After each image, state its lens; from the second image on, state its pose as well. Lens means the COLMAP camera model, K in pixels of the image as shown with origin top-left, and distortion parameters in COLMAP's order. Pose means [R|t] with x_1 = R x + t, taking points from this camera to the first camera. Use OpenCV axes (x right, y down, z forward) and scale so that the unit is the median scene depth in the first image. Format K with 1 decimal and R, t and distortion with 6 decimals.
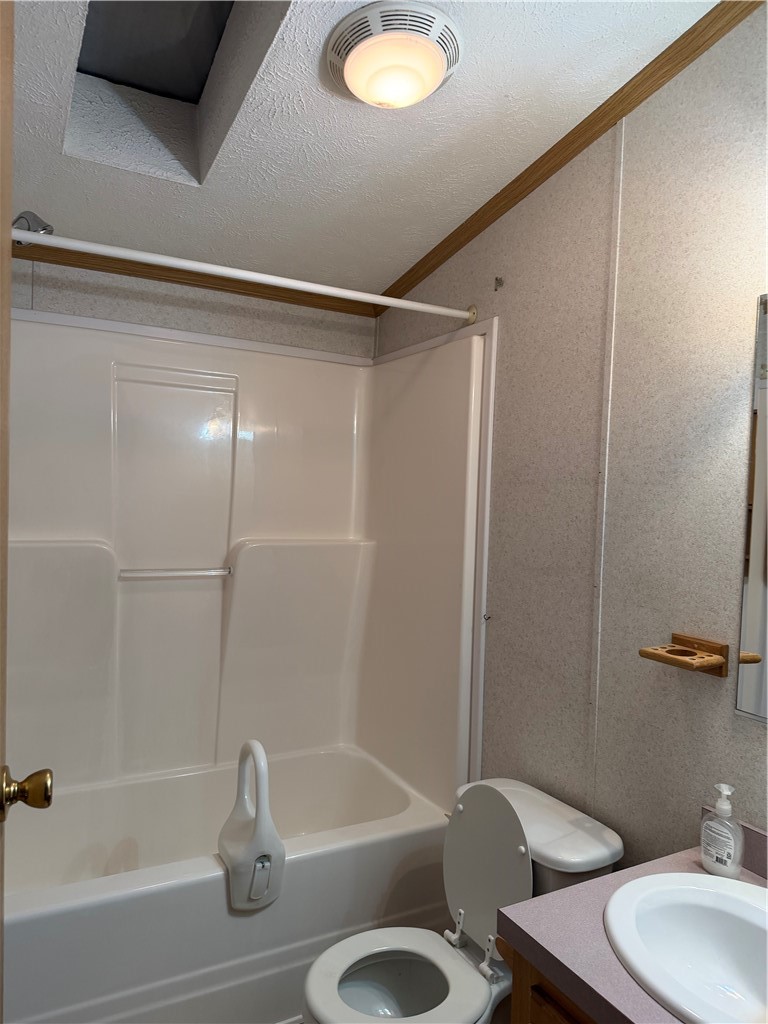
lens RADIAL K [[712.3, 0, 384.0], [0, 712.3, 512.0], [0, 0, 1]] dist [-0.008917, -0.004122]
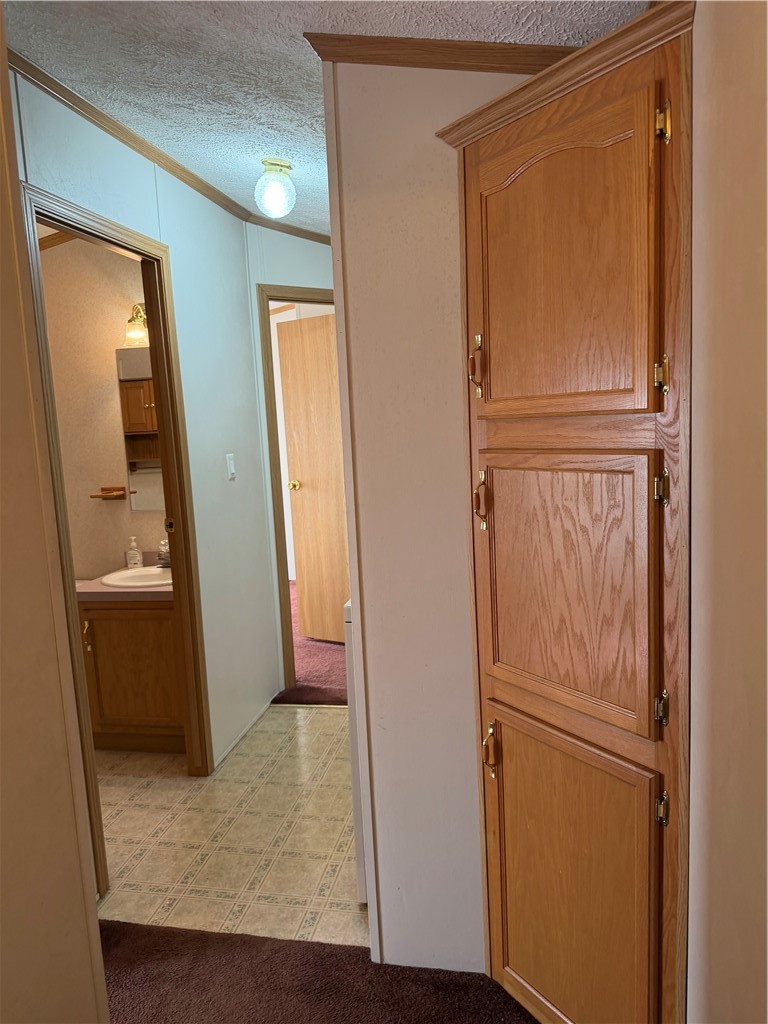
lens RADIAL K [[706.0, 0, 384.0], [0, 706.0, 512.0], [0, 0, 1]] dist [0.171520, -0.324551]
pose [[0.641066, -0.167189, 0.749054, -0.860949], [0.096106, 0.985789, 0.137778, 0.009953], [-0.761445, -0.016336, 0.648024, -1.375125]]
